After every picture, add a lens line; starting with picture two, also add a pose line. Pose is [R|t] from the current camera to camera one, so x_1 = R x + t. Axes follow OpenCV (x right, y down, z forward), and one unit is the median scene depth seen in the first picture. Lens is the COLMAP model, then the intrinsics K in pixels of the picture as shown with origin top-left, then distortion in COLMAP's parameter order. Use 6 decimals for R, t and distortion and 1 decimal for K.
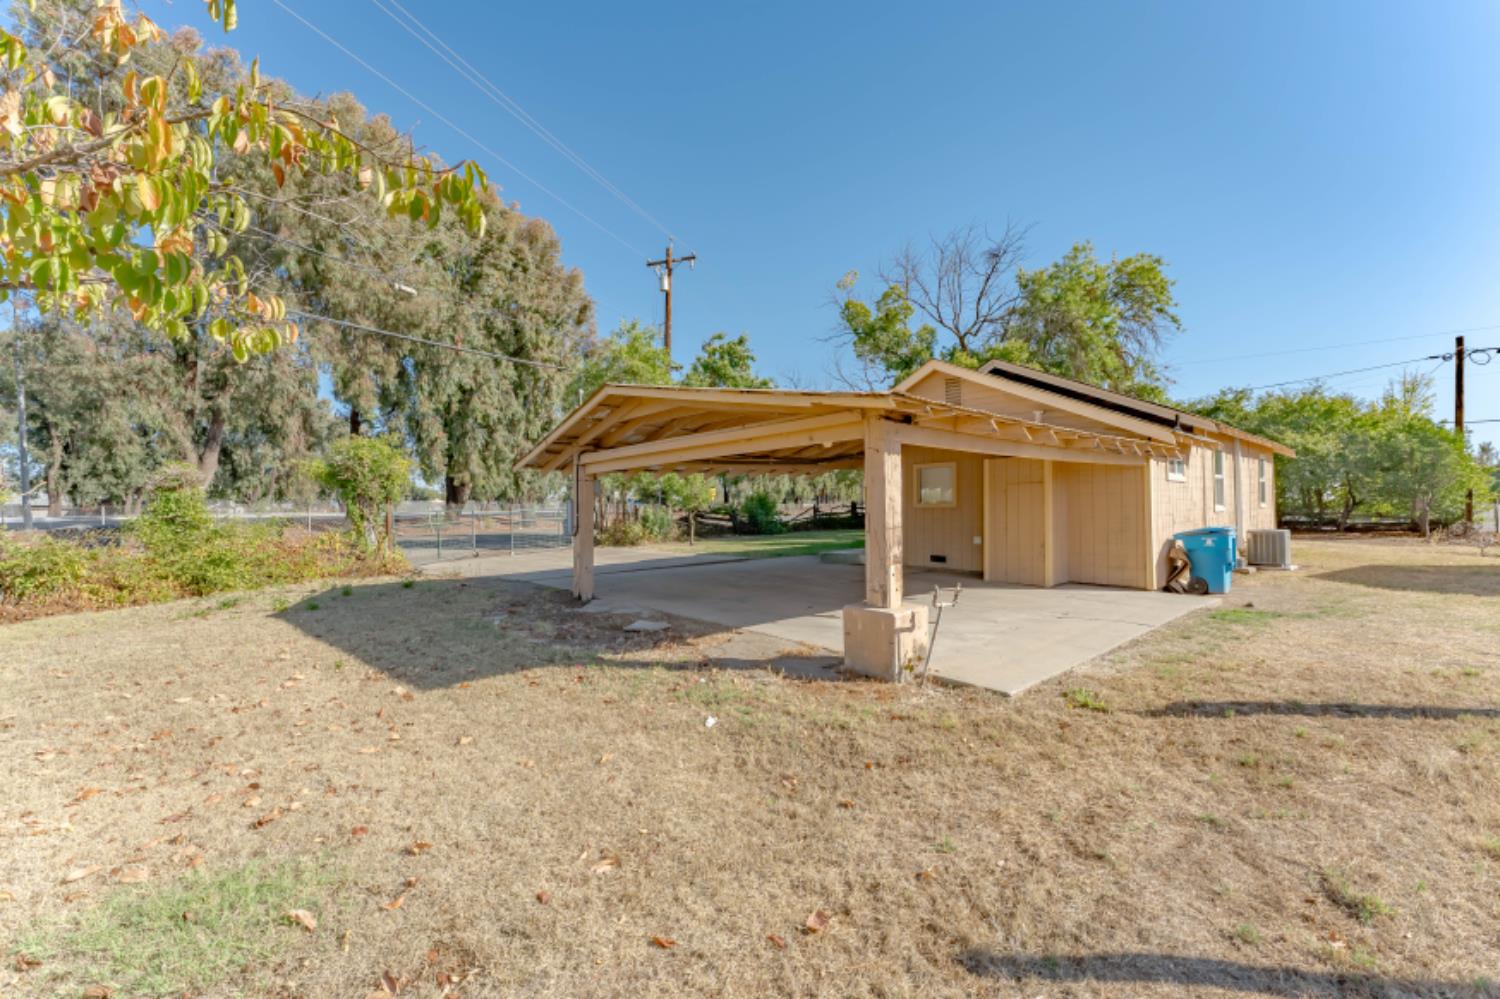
lens RADIAL K [[600.2, 0, 749.3], [0, 600.2, 505.1], [0, 0, 1]] dist [-0.002507, 0.000457]
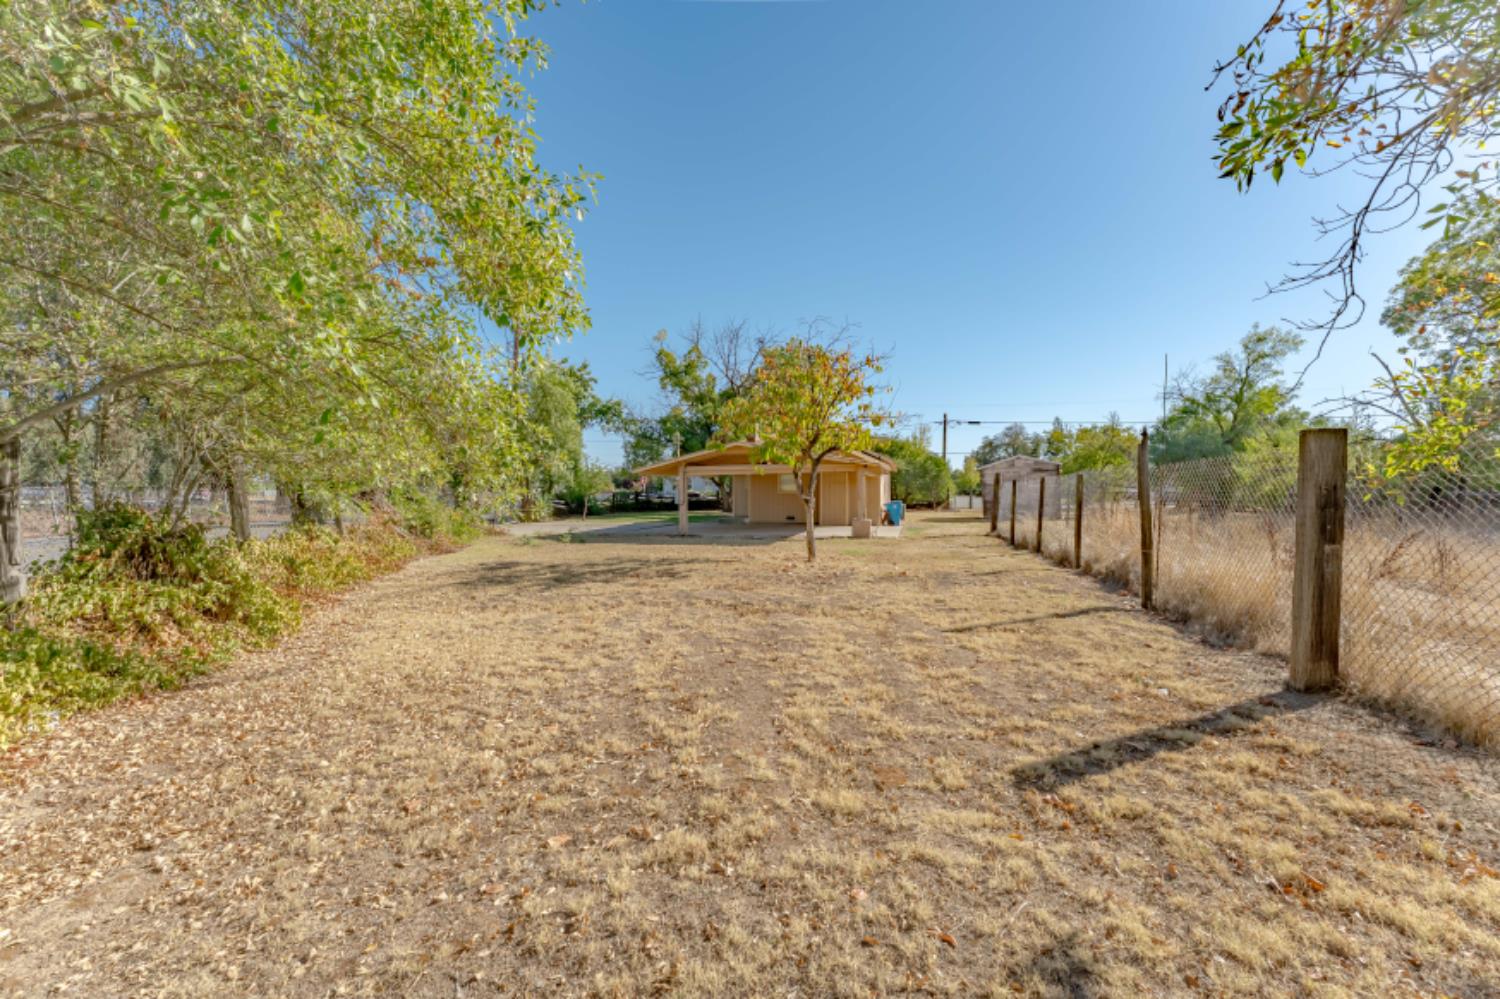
lens RADIAL K [[600.2, 0, 750.5], [0, 600.2, 497.2], [0, 0, 1]] dist [-0.002507, 0.000457]
pose [[0.833888, 0.003511, 0.551923, -0.458348], [-0.008764, 0.999938, 0.006880, 0.001217], [-0.551864, -0.010574, 0.833867, -0.323594]]
